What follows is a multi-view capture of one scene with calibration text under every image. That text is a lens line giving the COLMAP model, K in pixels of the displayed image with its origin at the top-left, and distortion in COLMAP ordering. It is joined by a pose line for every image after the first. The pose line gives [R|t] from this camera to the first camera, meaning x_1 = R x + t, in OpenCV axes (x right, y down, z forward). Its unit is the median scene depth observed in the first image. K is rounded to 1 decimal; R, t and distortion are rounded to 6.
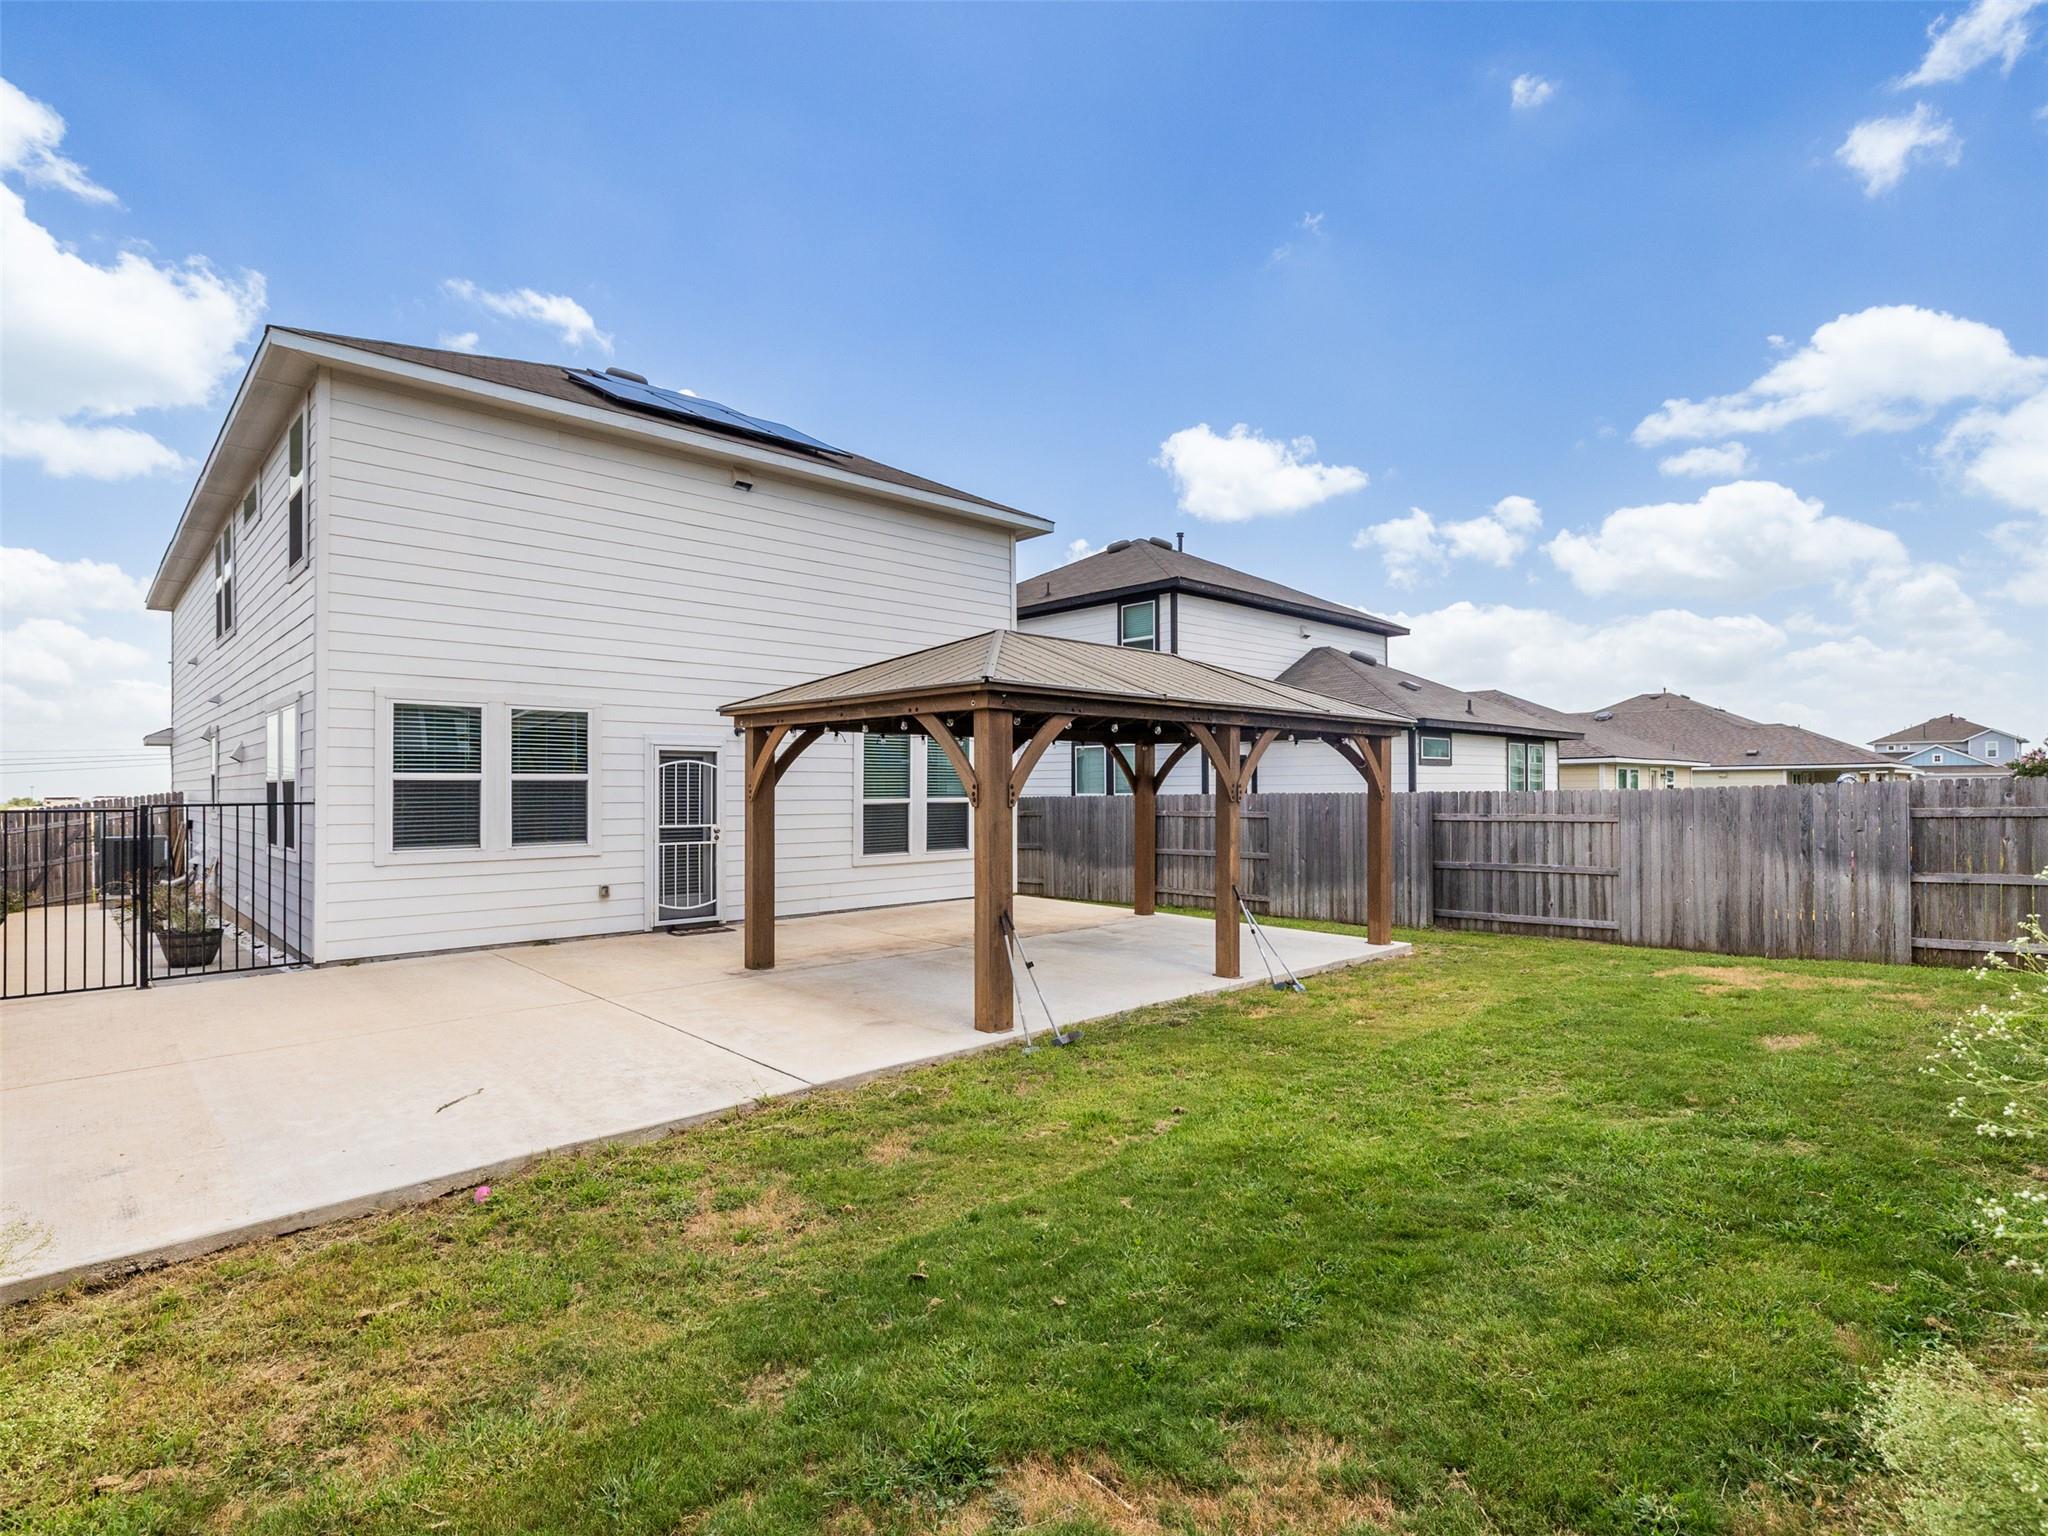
lens RADIAL K [[1017.2, 0, 1009.1], [0, 1017.2, 776.7], [0, 0, 1]] dist [-0.003849, -0.000181]
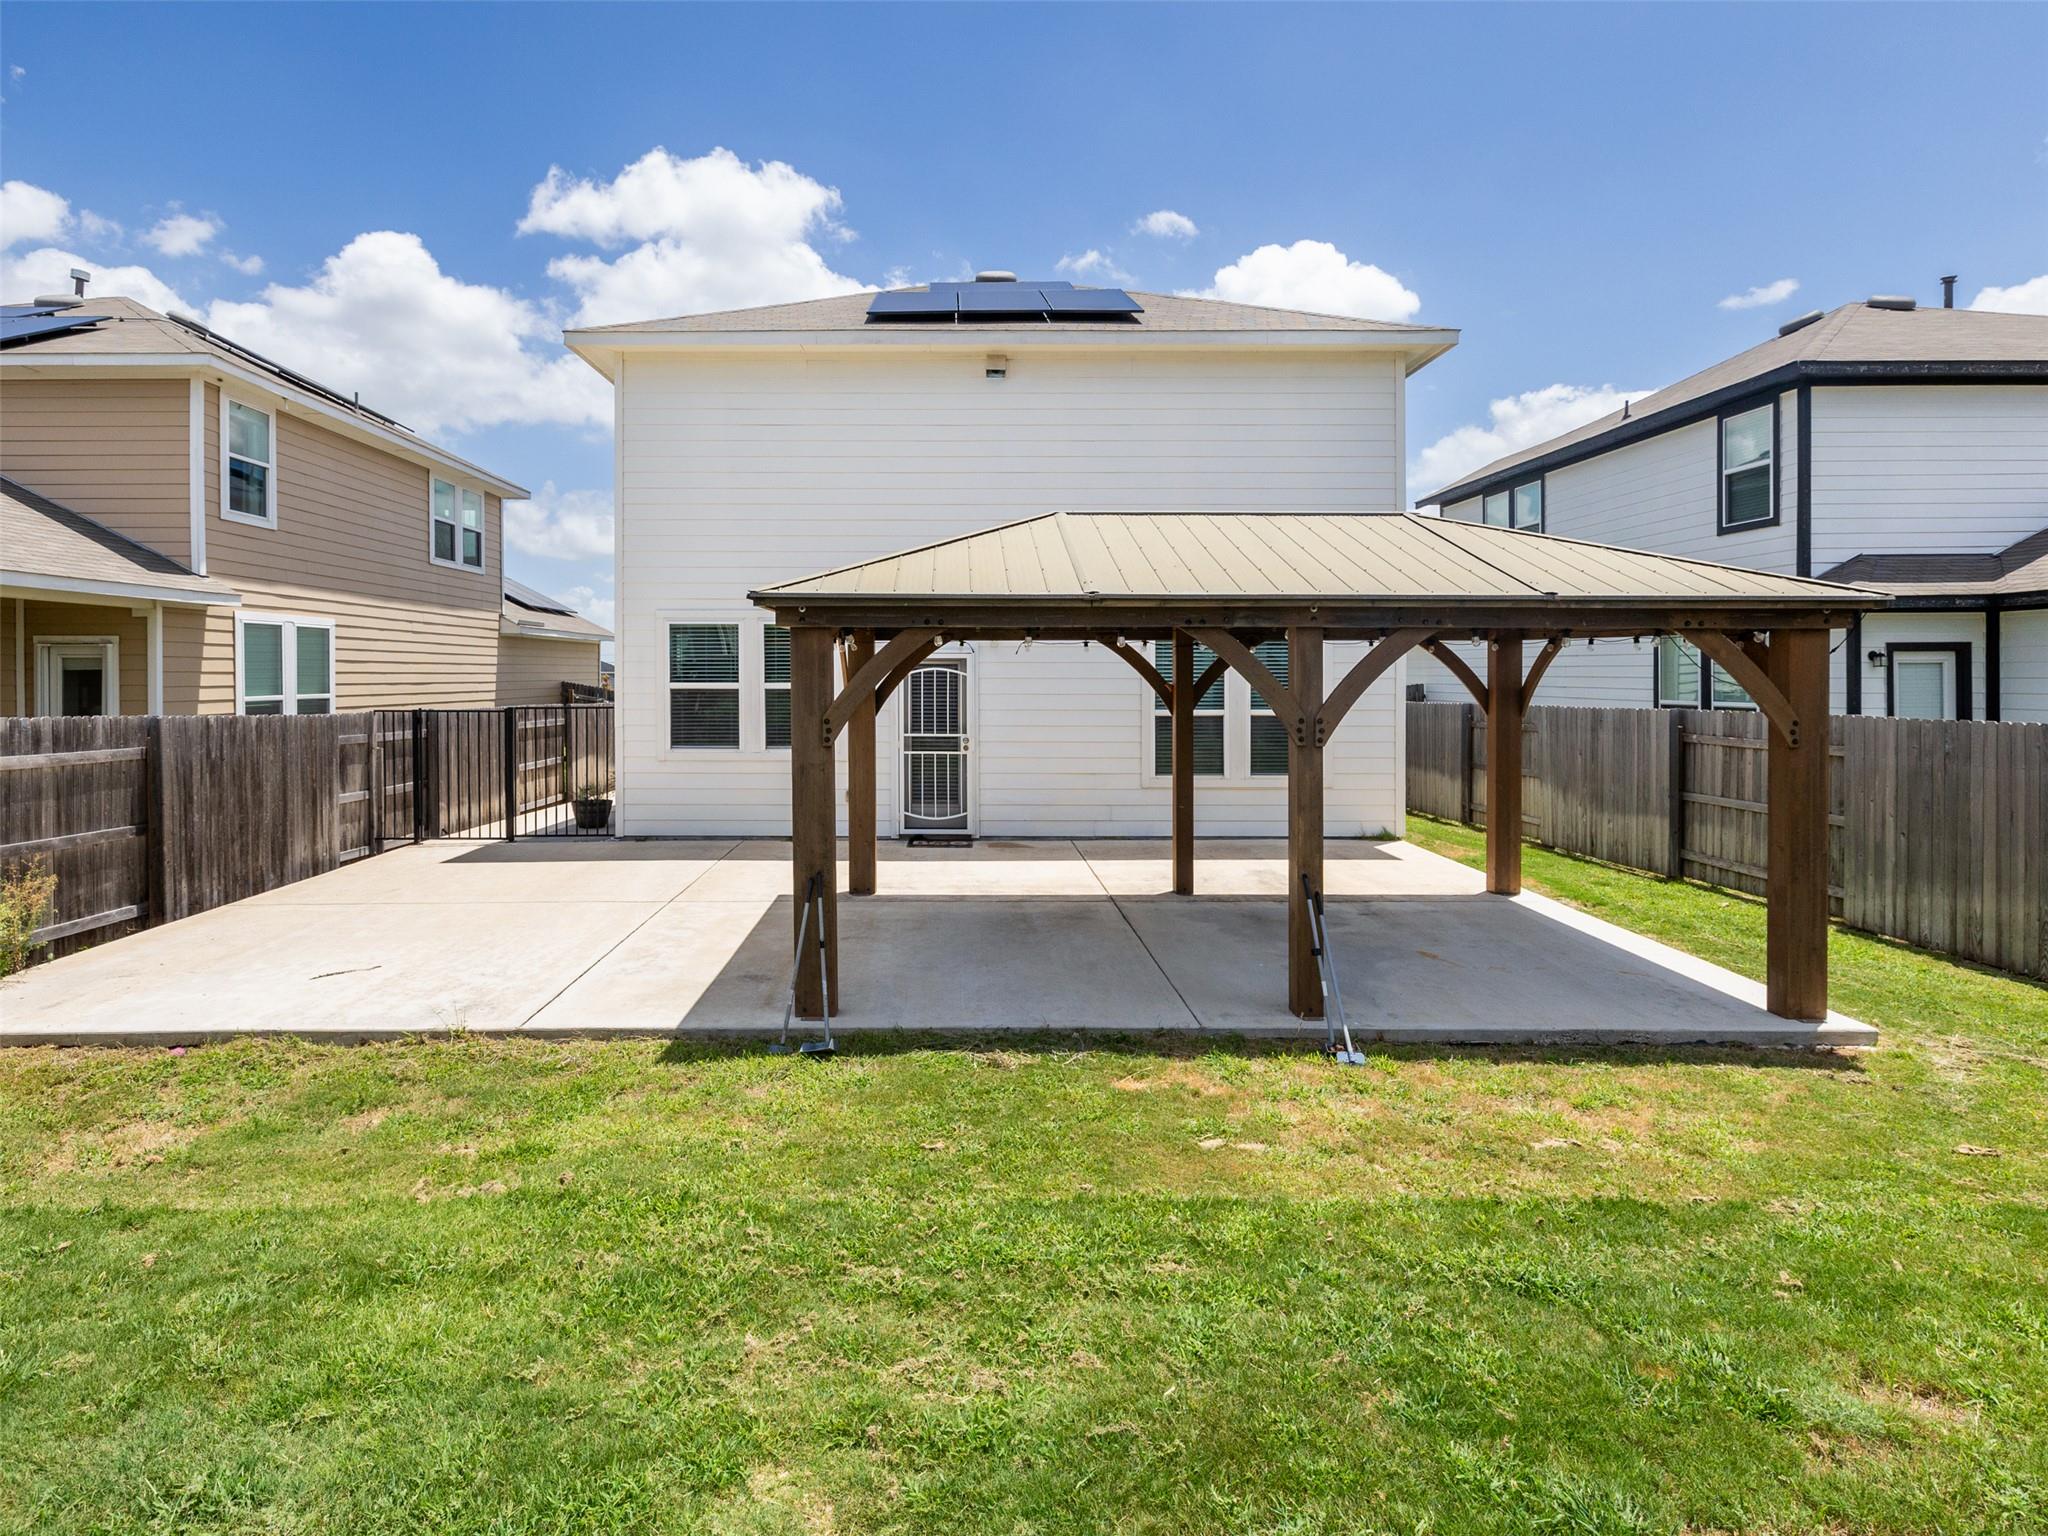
lens RADIAL K [[1042.9, 0, 940.1], [0, 1042.9, 702.3], [0, 0, 1]] dist [-0.015890, 0.000217]
pose [[0.719349, 0.023259, -0.694260, 0.414164], [0.004951, 0.999242, 0.038606, -0.023764], [0.694631, -0.031208, 0.718689, 0.307200]]
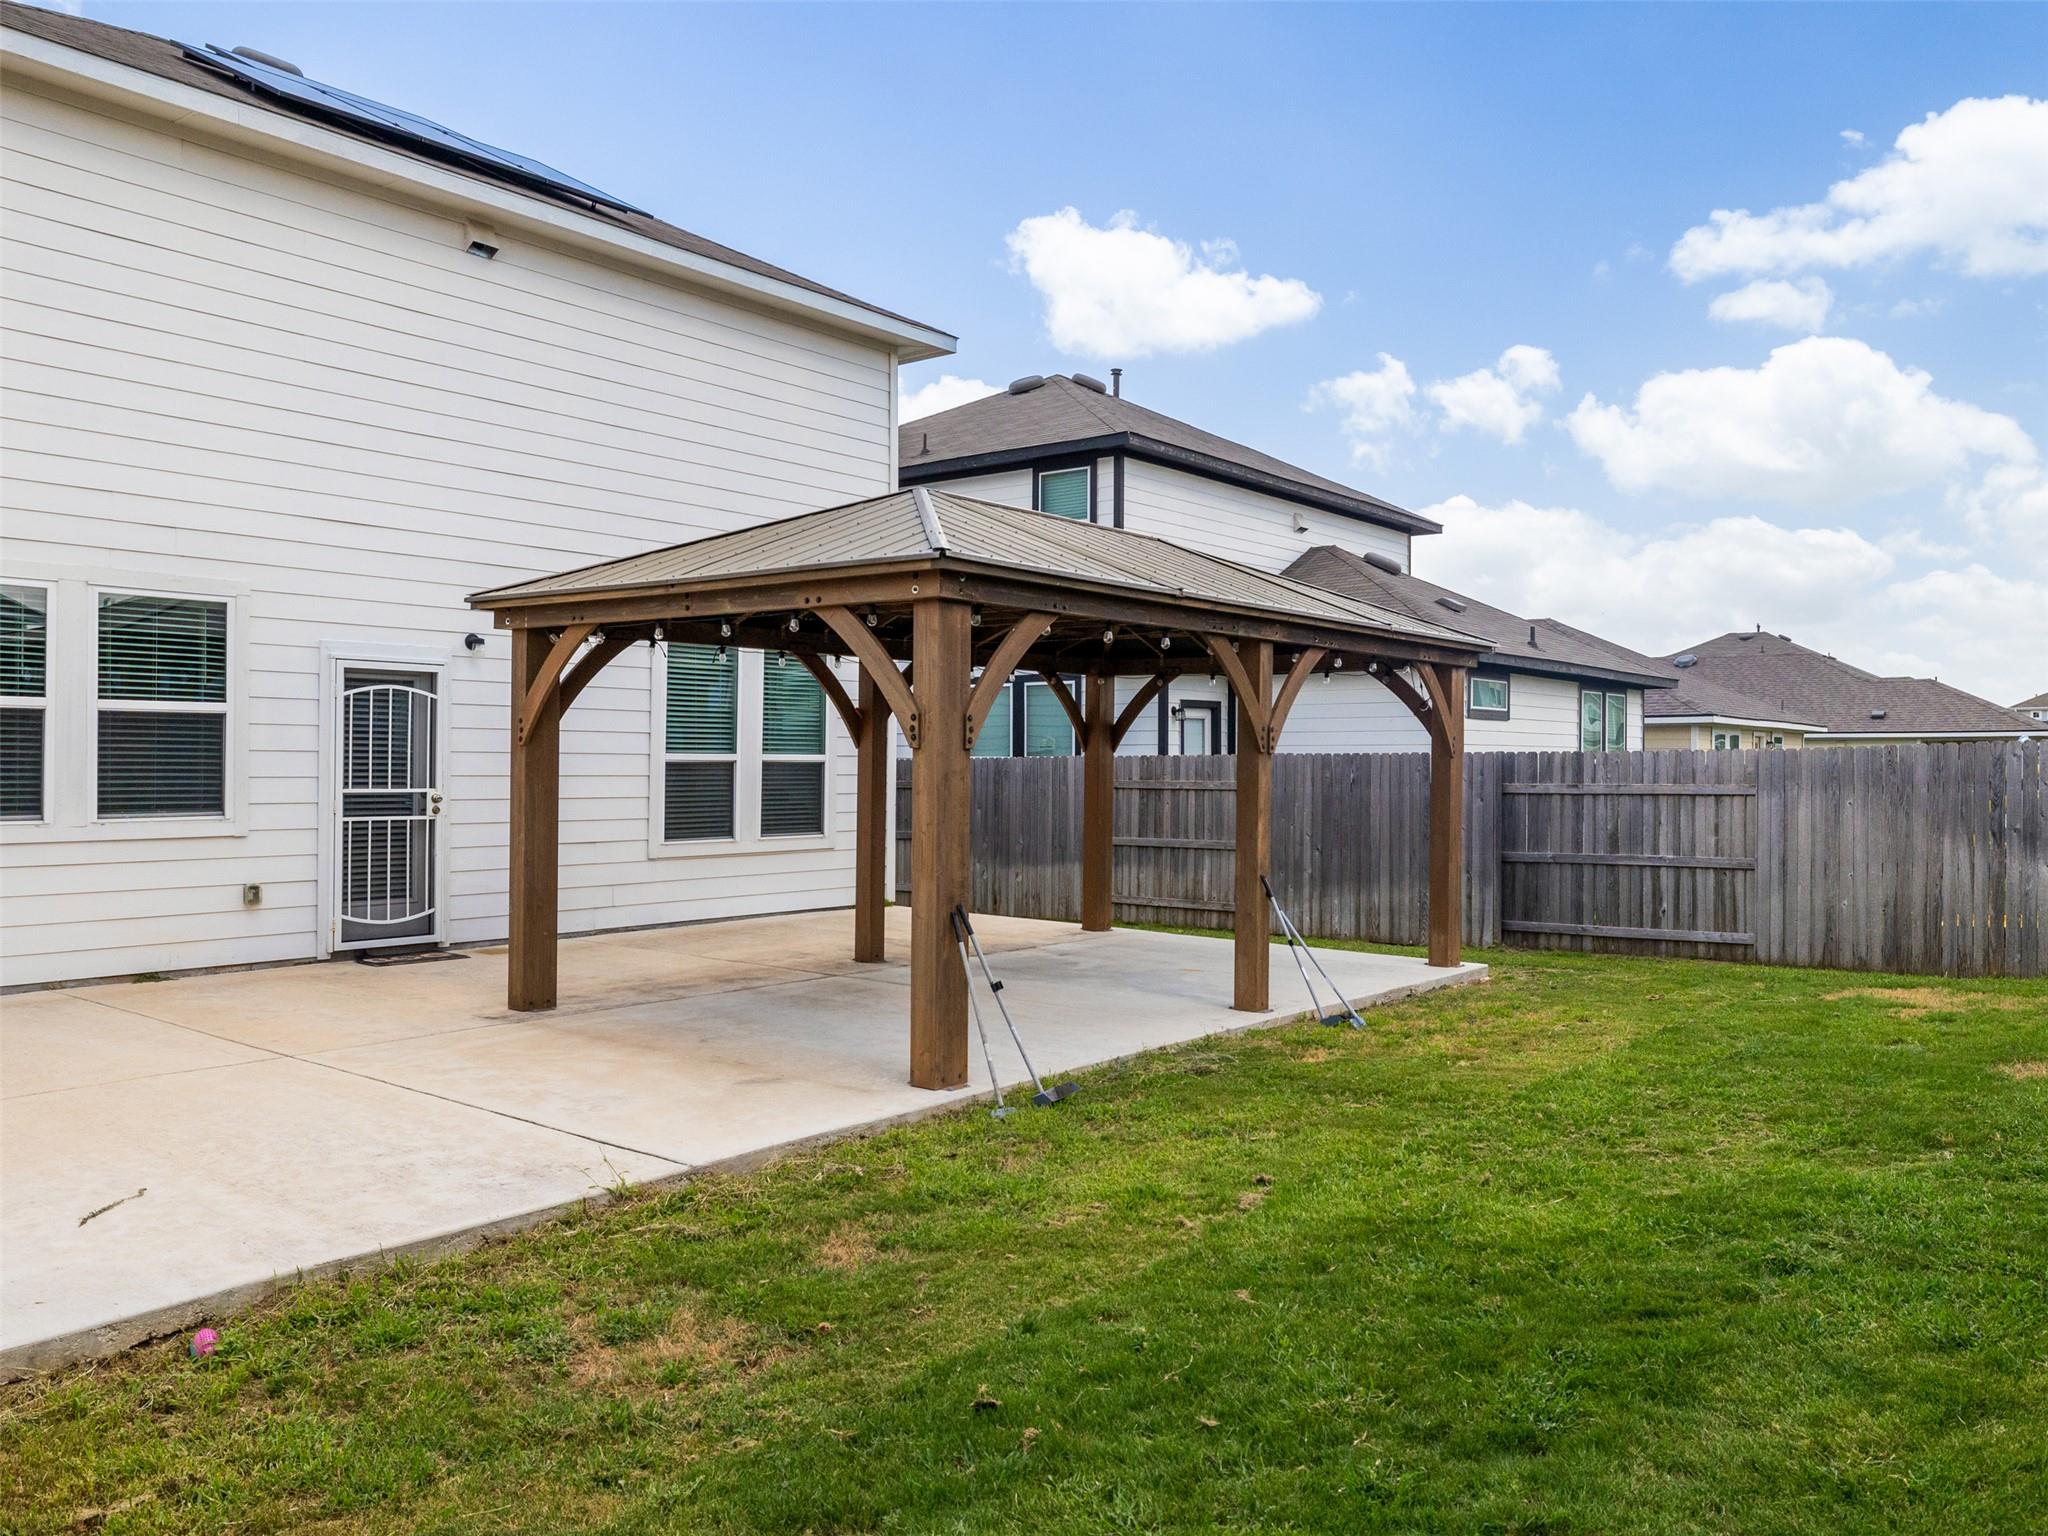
lens RADIAL K [[1554.0, 0, 1058.1], [0, 1554.0, 761.6], [0, 0, 1]] dist [-0.006544, 0.002613]
pose [[0.987699, 0.009345, 0.156089, -0.064164], [-0.011094, 0.999885, 0.010340, 0.017448], [-0.155974, -0.011944, 0.987689, -0.004655]]
